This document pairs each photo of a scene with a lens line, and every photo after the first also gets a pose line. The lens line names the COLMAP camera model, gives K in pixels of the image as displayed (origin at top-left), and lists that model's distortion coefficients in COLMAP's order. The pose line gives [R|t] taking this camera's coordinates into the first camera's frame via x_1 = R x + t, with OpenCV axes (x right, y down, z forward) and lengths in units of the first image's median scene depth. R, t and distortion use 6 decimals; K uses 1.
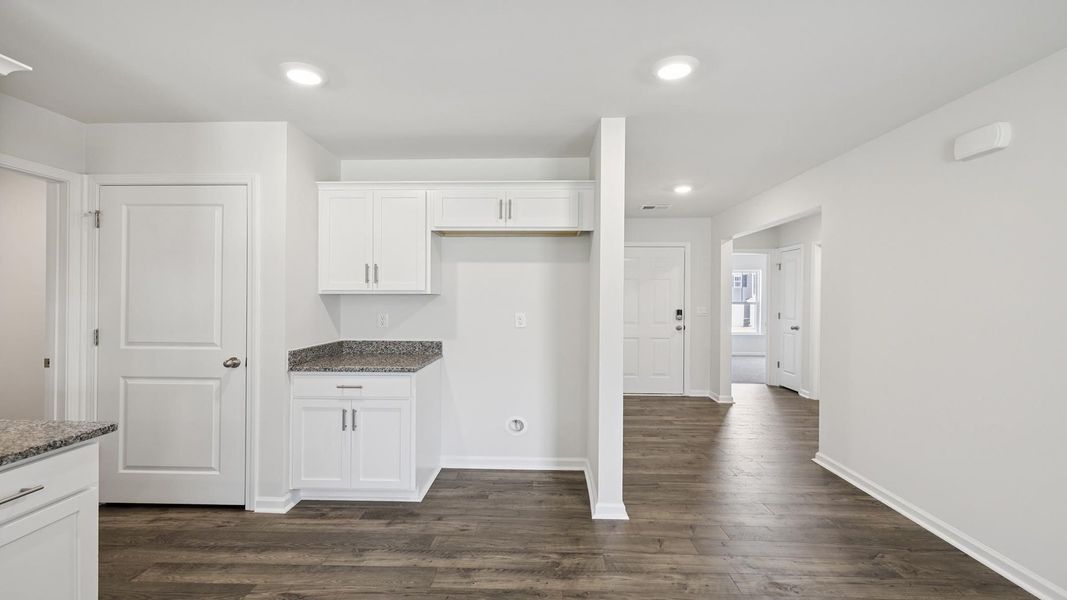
lens RADIAL K [[449.6, 0, 529.6], [0, 449.6, 295.5], [0, 0, 1]] dist [0.001892, 0.000276]
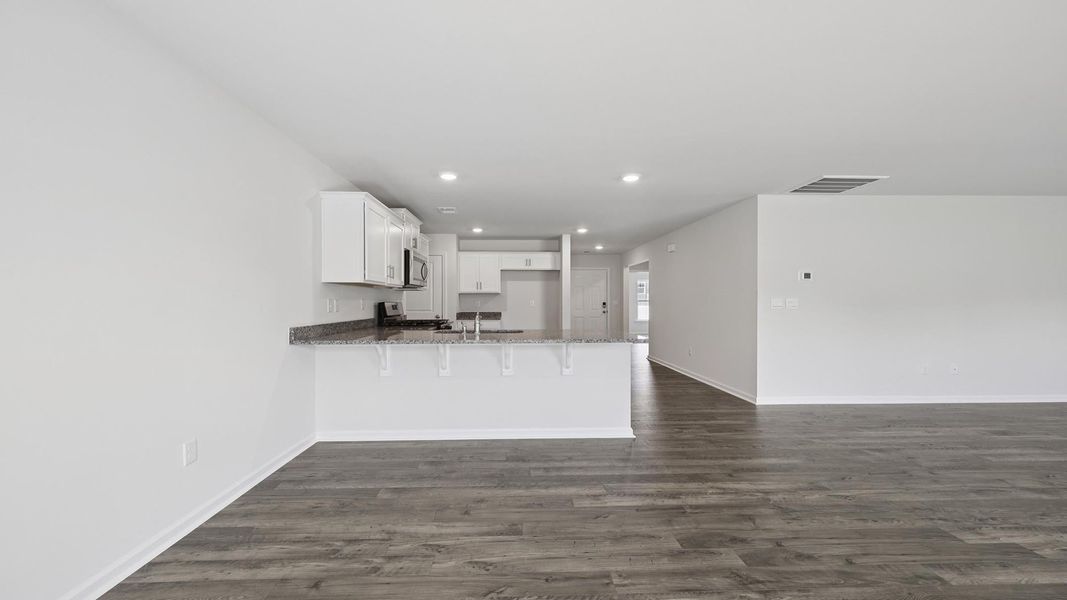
lens RADIAL K [[453.7, 0, 533.5], [0, 453.7, 300.0], [0, 0, 1]] dist [0.003684, 0.000289]
pose [[0.996445, -0.002989, 0.084195, -0.247660], [0.002833, 0.999994, 0.001964, 0.032123], [-0.084200, -0.001718, 0.996447, -1.705741]]
